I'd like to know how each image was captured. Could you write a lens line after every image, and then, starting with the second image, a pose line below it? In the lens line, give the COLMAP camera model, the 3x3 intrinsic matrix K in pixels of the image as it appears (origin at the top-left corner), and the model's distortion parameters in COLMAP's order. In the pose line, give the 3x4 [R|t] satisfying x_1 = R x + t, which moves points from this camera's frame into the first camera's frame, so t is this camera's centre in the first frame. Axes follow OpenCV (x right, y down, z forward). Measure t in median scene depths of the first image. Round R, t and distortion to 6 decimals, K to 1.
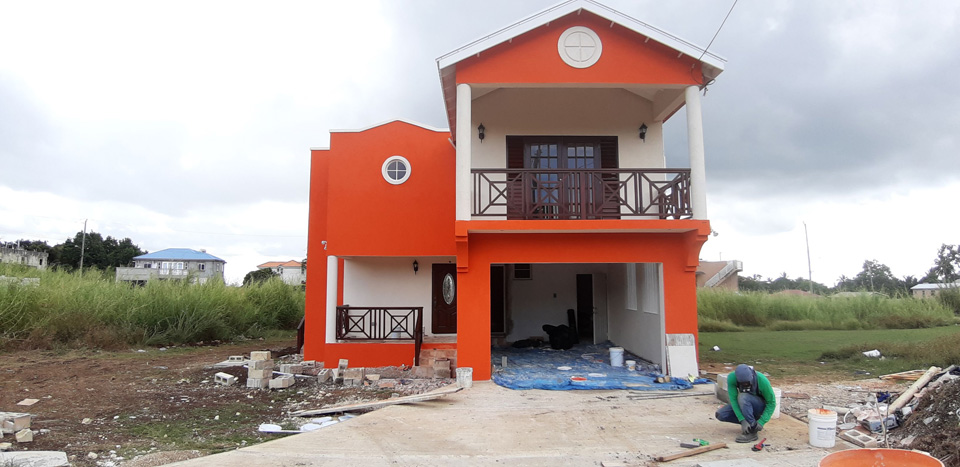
lens RADIAL K [[510.5, 0, 480.8], [0, 510.5, 235.1], [0, 0, 1]] dist [-0.076381, -0.021429]
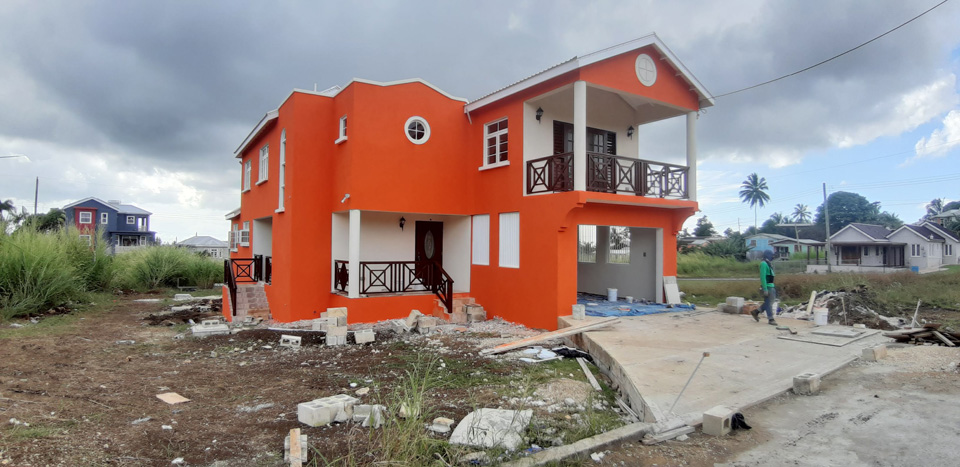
lens RADIAL K [[510.5, 0, 512.3], [0, 510.5, 233.5], [0, 0, 1]] dist [-0.076381, -0.021429]
pose [[0.837225, 0.016672, 0.546605, -0.577843], [-0.062625, 0.995882, 0.065546, 0.001959], [-0.543262, -0.089108, 0.834821, 0.009094]]
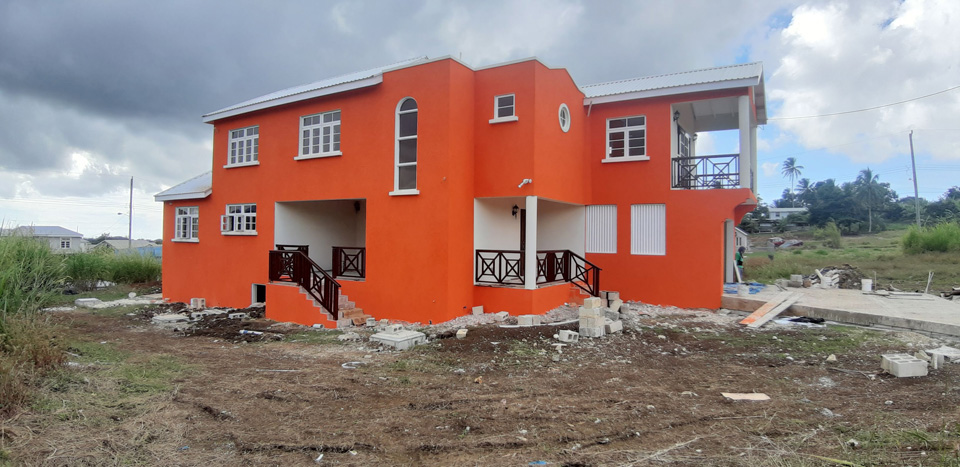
lens RADIAL K [[510.5, 0, 481.7], [0, 510.5, 232.4], [0, 0, 1]] dist [-0.076381, -0.021429]
pose [[0.563944, 0.019666, 0.825579, -1.136942], [-0.091618, 0.995035, 0.038881, 0.080789], [-0.820715, -0.097564, 0.562946, 0.548638]]
